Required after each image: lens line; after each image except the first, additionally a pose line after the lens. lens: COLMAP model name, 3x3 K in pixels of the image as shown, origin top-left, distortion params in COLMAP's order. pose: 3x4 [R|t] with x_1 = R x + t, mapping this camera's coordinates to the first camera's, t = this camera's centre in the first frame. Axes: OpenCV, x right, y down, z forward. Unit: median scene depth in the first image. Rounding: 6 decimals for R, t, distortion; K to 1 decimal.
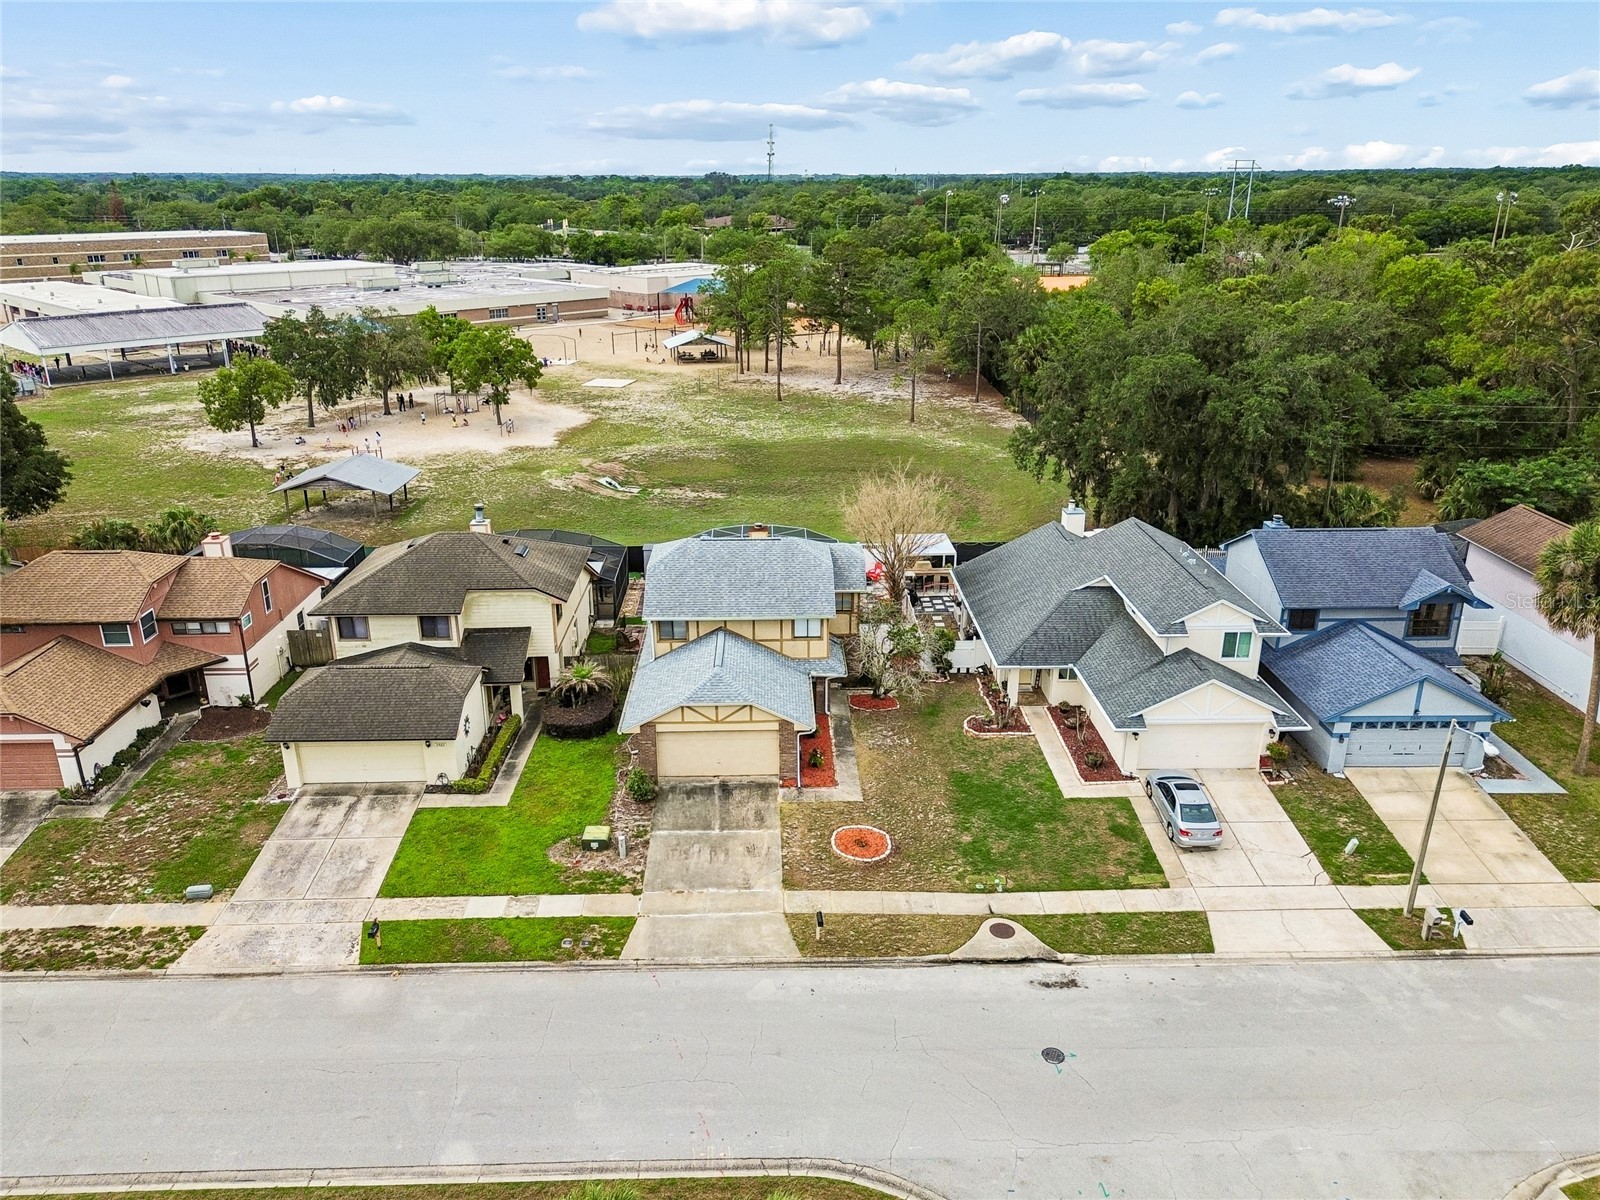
lens RADIAL K [[1144.4, 0, 805.1], [0, 1144.4, 593.5], [0, 0, 1]] dist [0.061439, -0.054649]
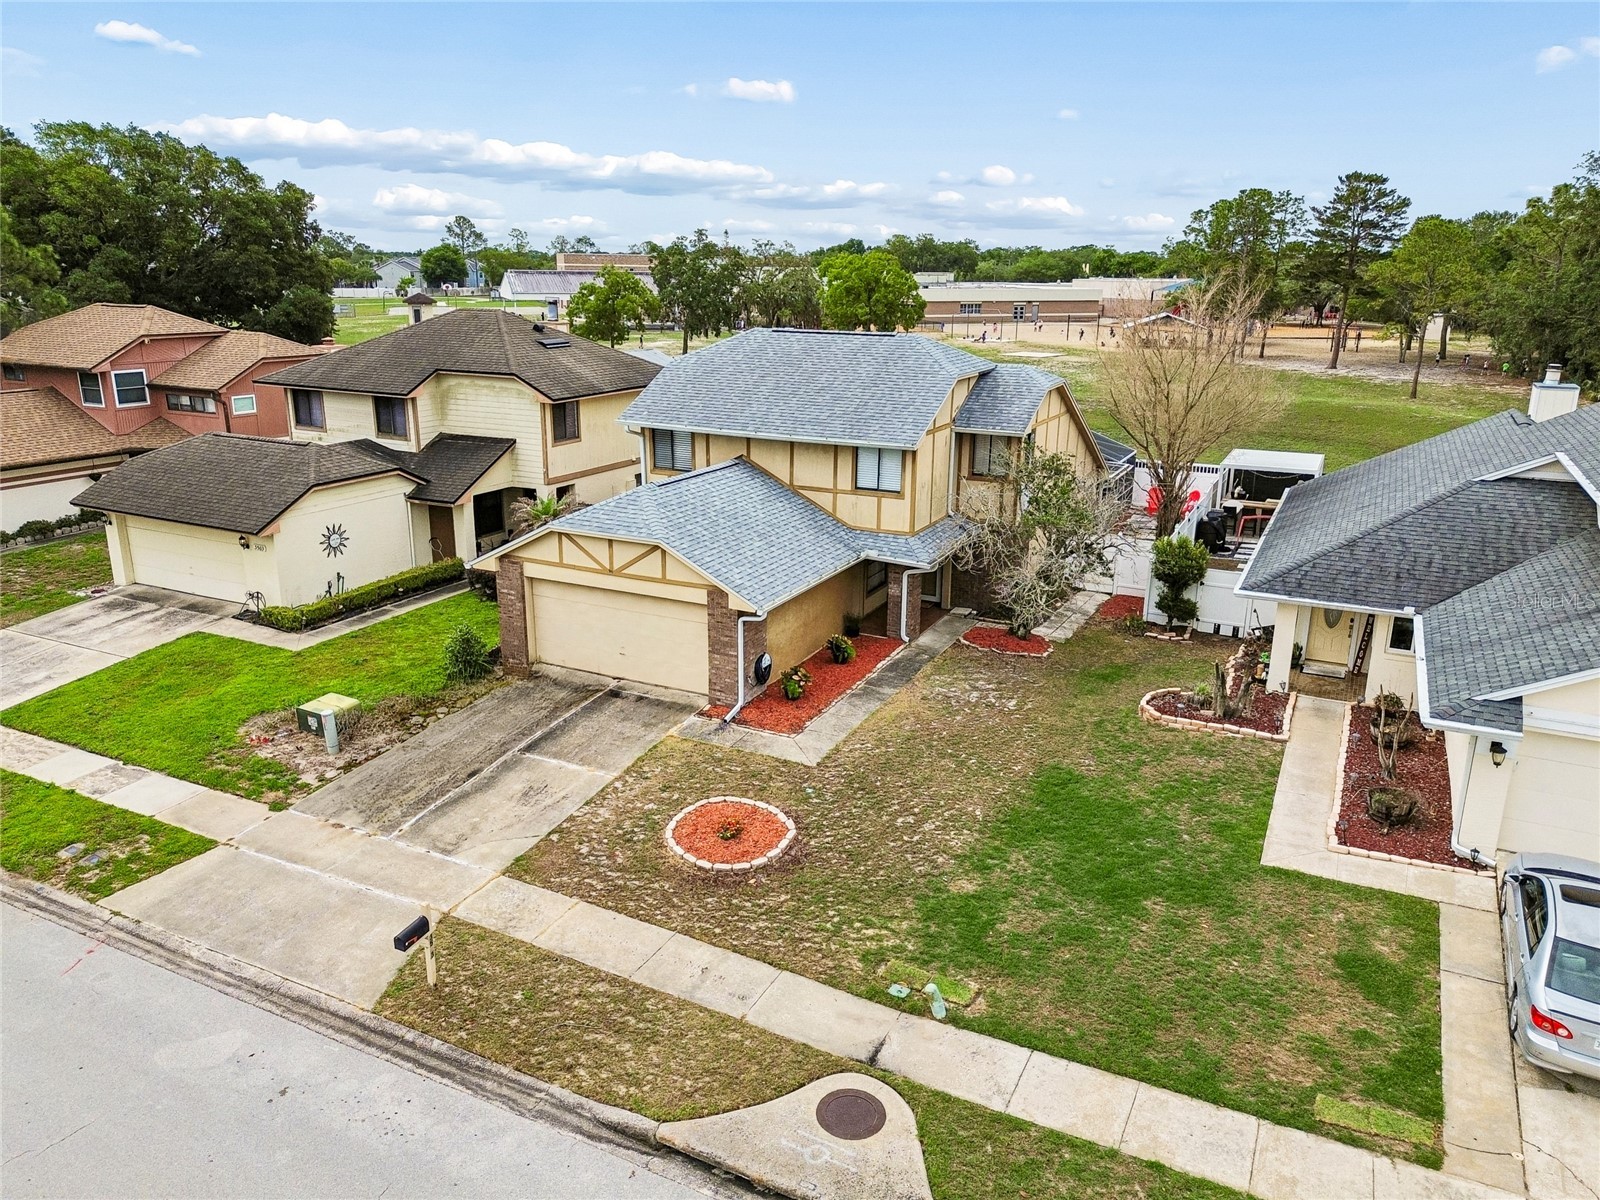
lens RADIAL K [[1144.4, 0, 805.1], [0, 1144.4, 593.5], [0, 0, 1]] dist [0.061439, -0.054649]
pose [[0.880707, 0.139170, -0.452754, 0.261033], [-0.170588, 0.984913, -0.029085, 0.125764], [0.441875, 0.102850, 0.891161, 0.567590]]
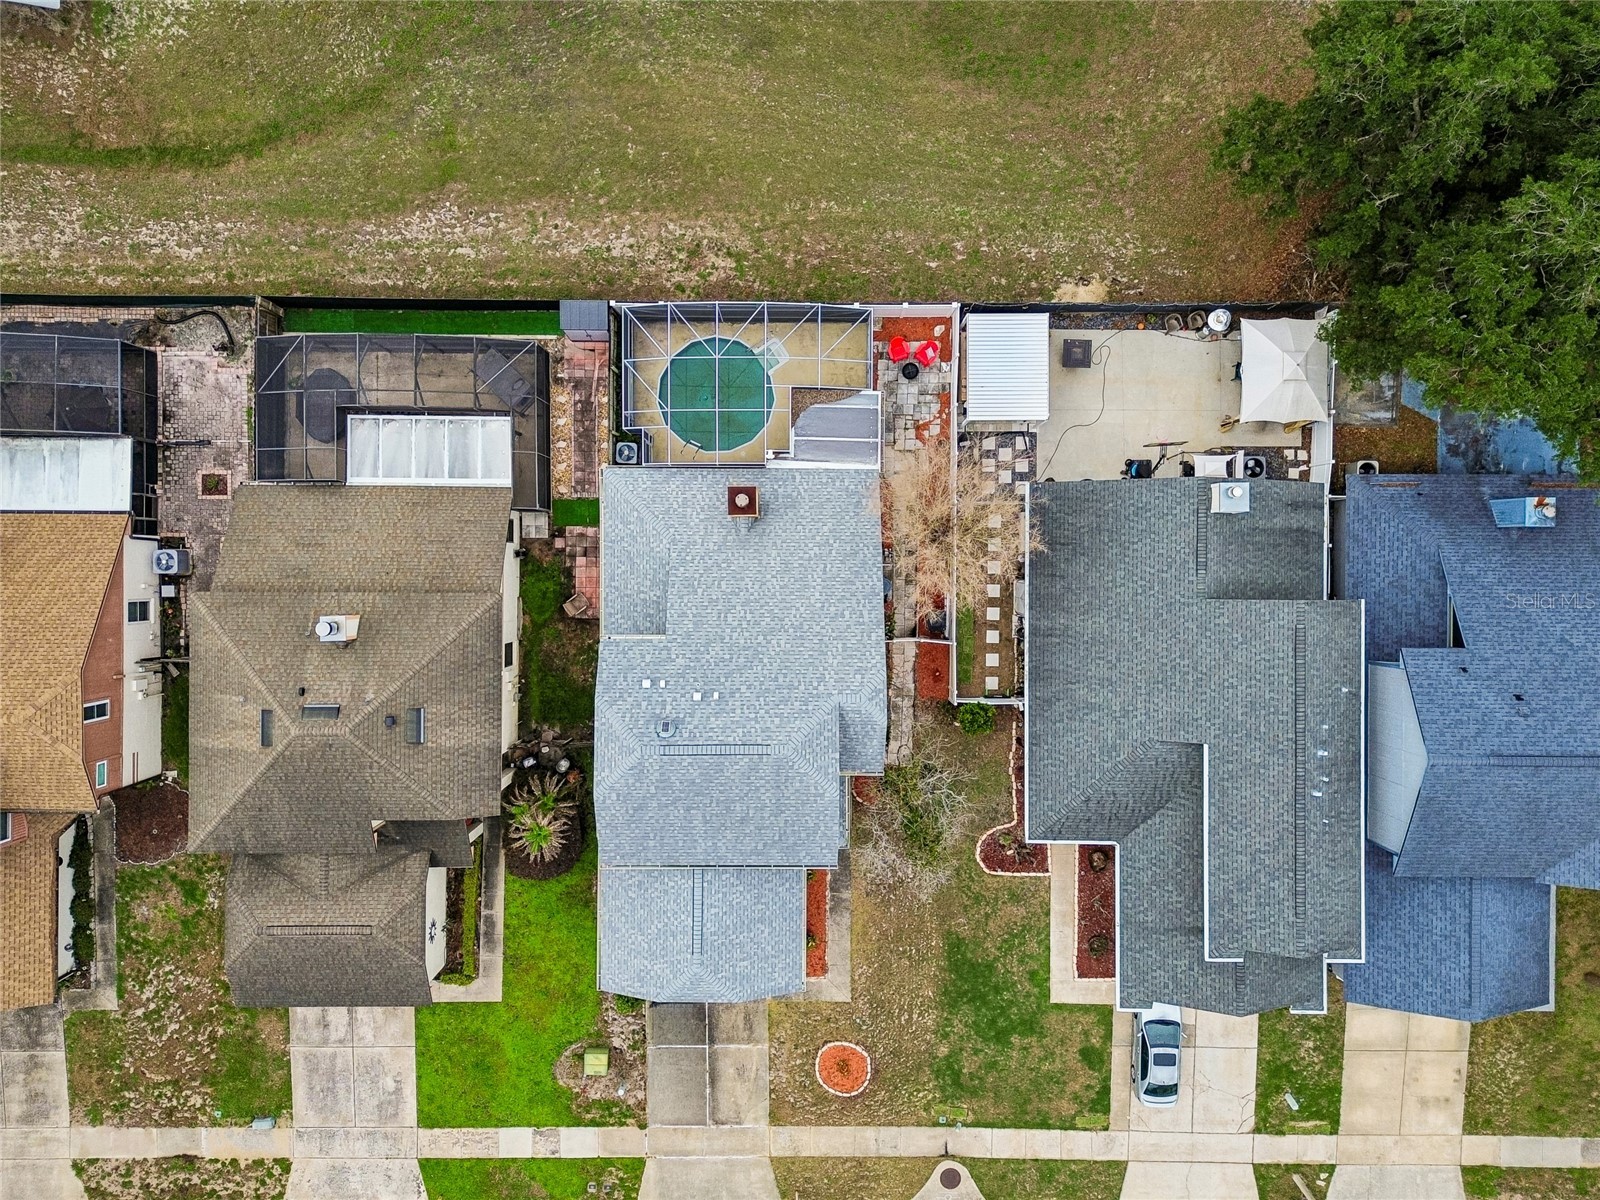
lens RADIAL K [[1144.4, 0, 805.1], [0, 1144.4, 593.5], [0, 0, 1]] dist [0.061439, -0.054649]
pose [[0.999293, 0.037396, 0.003948, -0.007323], [-0.016077, 0.329967, 0.943855, -0.913767], [0.033994, -0.943251, 0.330335, 1.018528]]
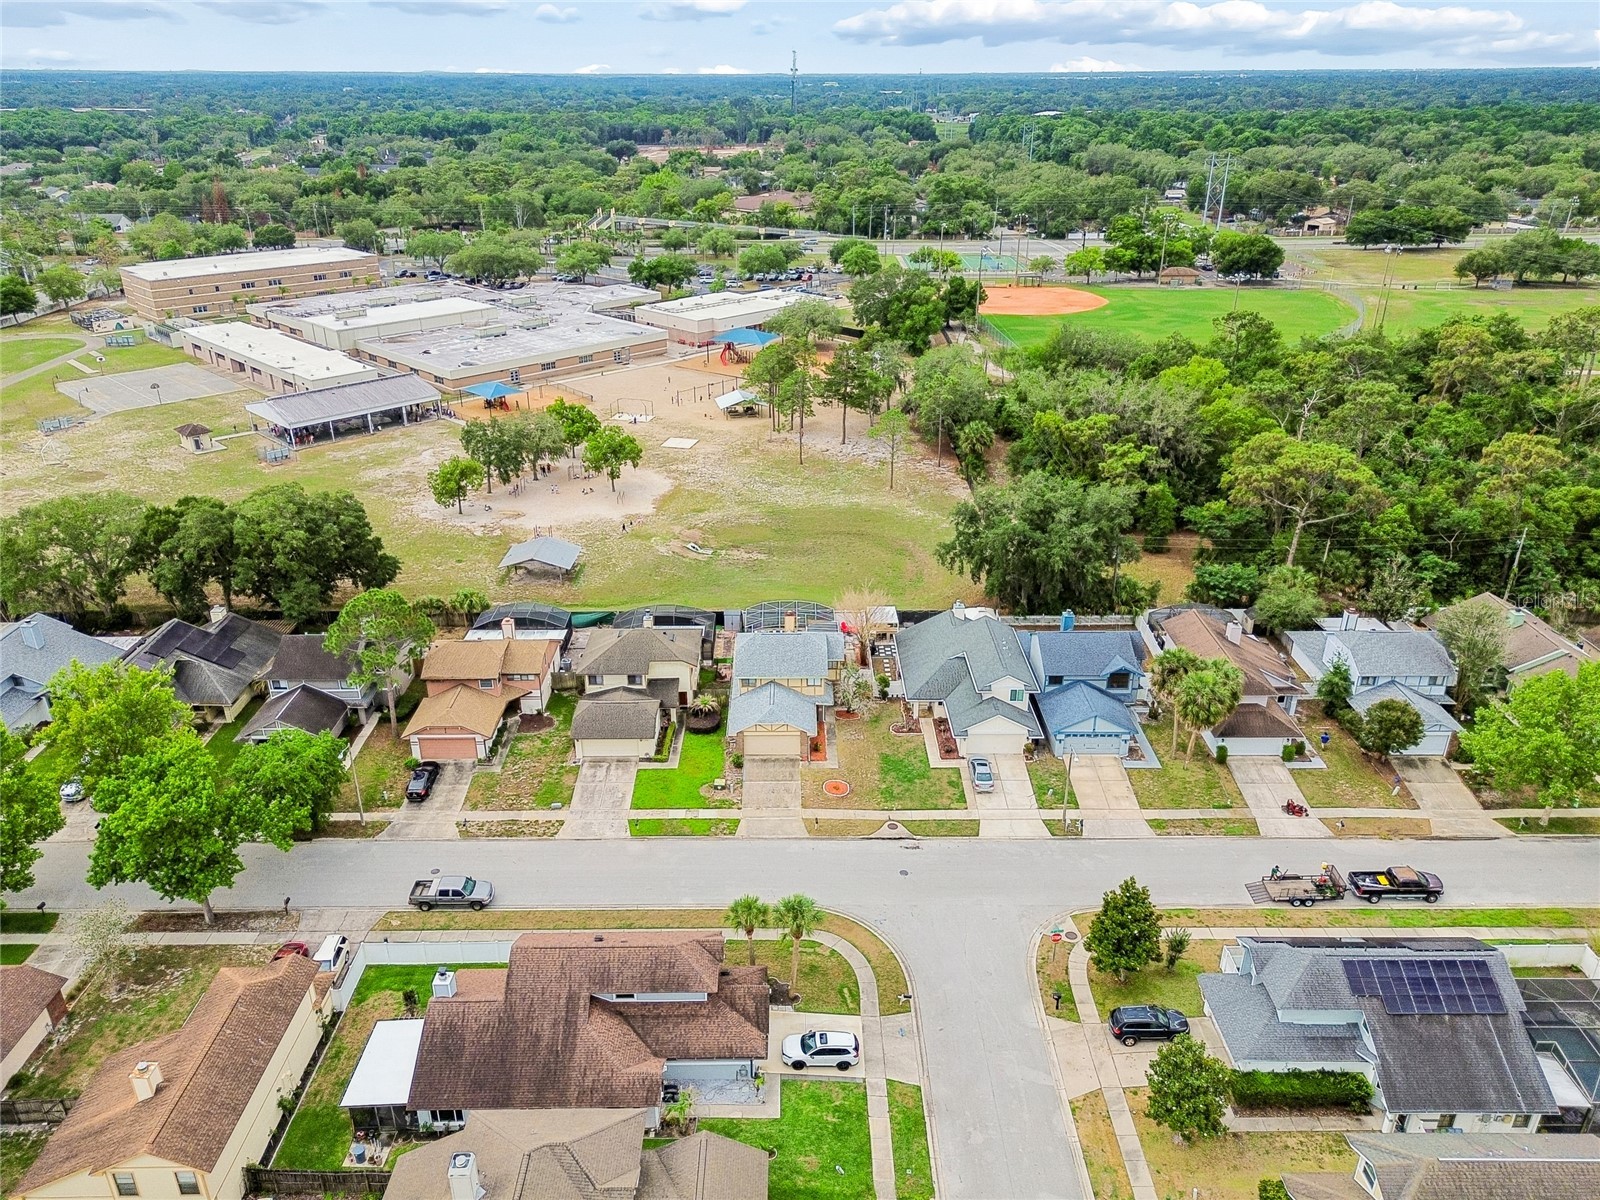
lens RADIAL K [[1120.0, 0, 805.5], [0, 1120.0, 598.7], [0, 0, 1]] dist [0.089935, -0.000144]
pose [[0.999834, 0.009572, -0.015506, 0.018139], [-0.008203, 0.996260, 0.086012, -0.331573], [0.016271, -0.085870, 0.996173, -1.131215]]
